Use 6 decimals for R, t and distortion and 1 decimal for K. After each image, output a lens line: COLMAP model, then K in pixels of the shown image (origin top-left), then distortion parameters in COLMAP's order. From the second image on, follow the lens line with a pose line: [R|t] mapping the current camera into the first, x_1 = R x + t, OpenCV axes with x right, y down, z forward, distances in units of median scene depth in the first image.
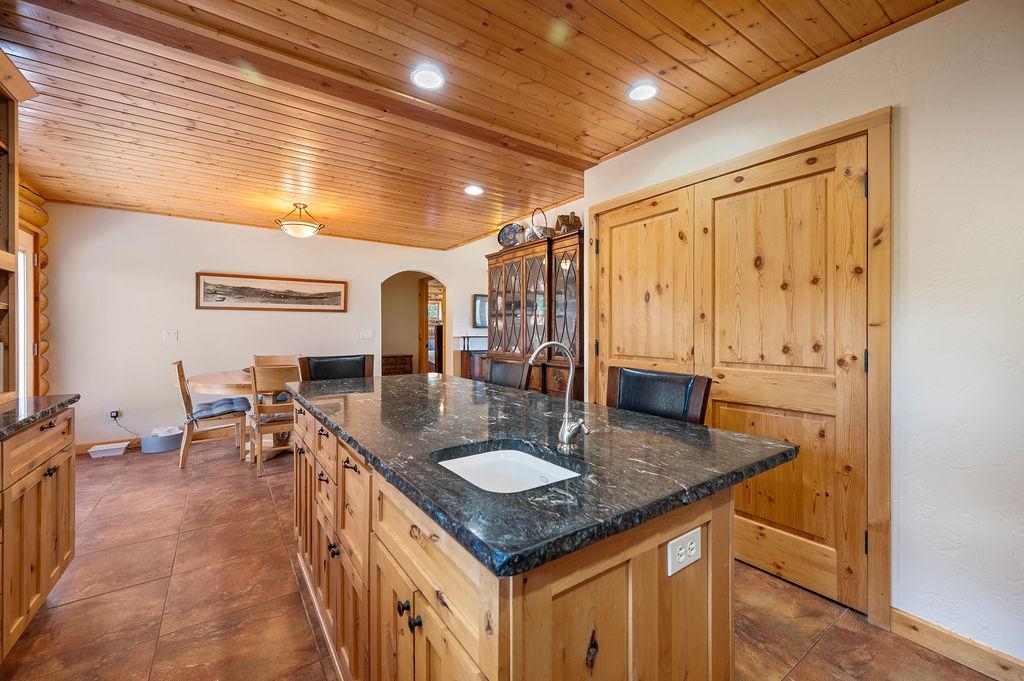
lens RADIAL K [[412.6, 0, 509.8], [0, 412.6, 330.5], [0, 0, 1]] dist [-0.001292, -0.000169]
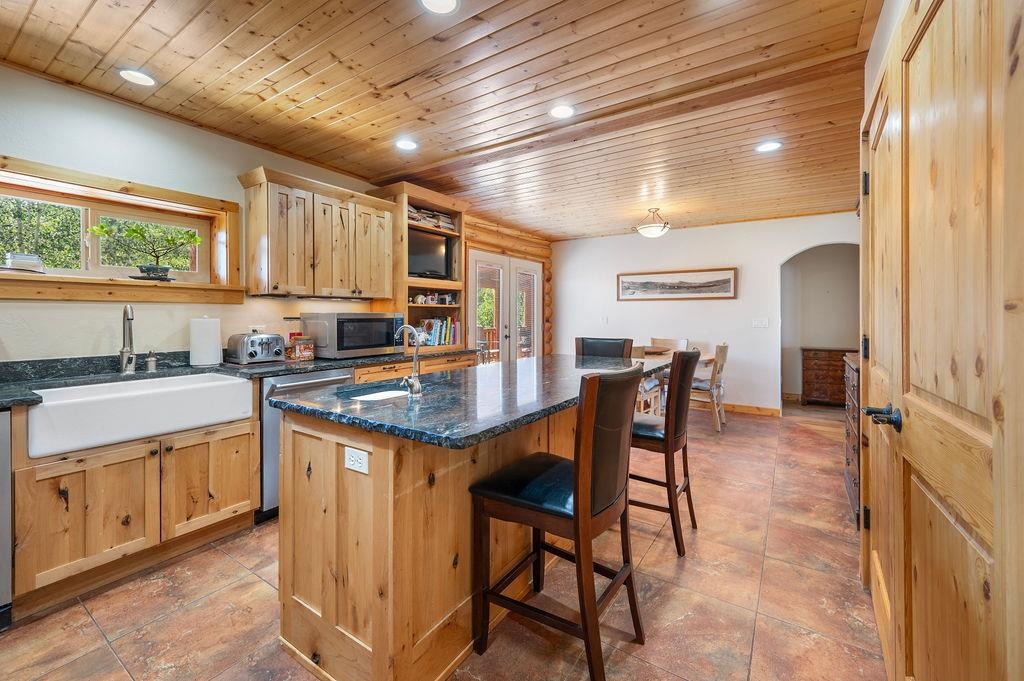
lens RADIAL K [[412.6, 0, 506.8], [0, 412.6, 313.5], [0, 0, 1]] dist [-0.001292, -0.000169]
pose [[0.366367, -0.005365, -0.930455, 0.422190], [-0.003454, 0.999969, -0.007126, -0.001475], [0.930464, 0.005825, 0.366337, 0.194772]]
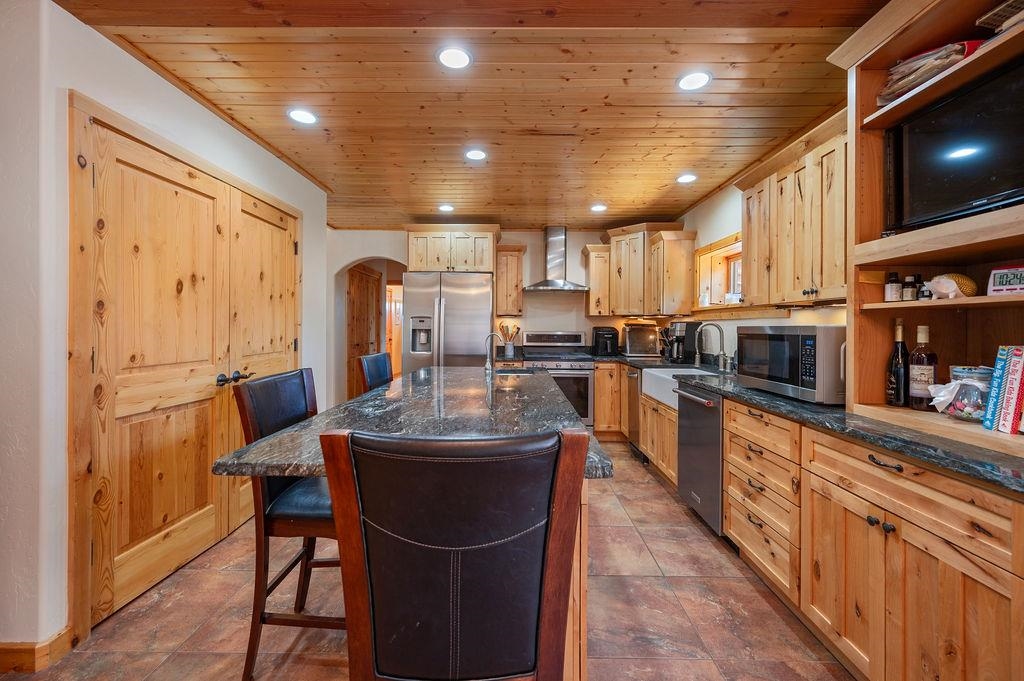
lens RADIAL K [[412.6, 0, 514.2], [0, 412.6, 329.8], [0, 0, 1]] dist [-0.001292, -0.000169]
pose [[-0.816814, -0.010289, 0.576810, -0.405906], [-0.005125, 0.999931, 0.010580, -0.006523], [-0.576879, 0.005686, -0.816810, 0.806920]]
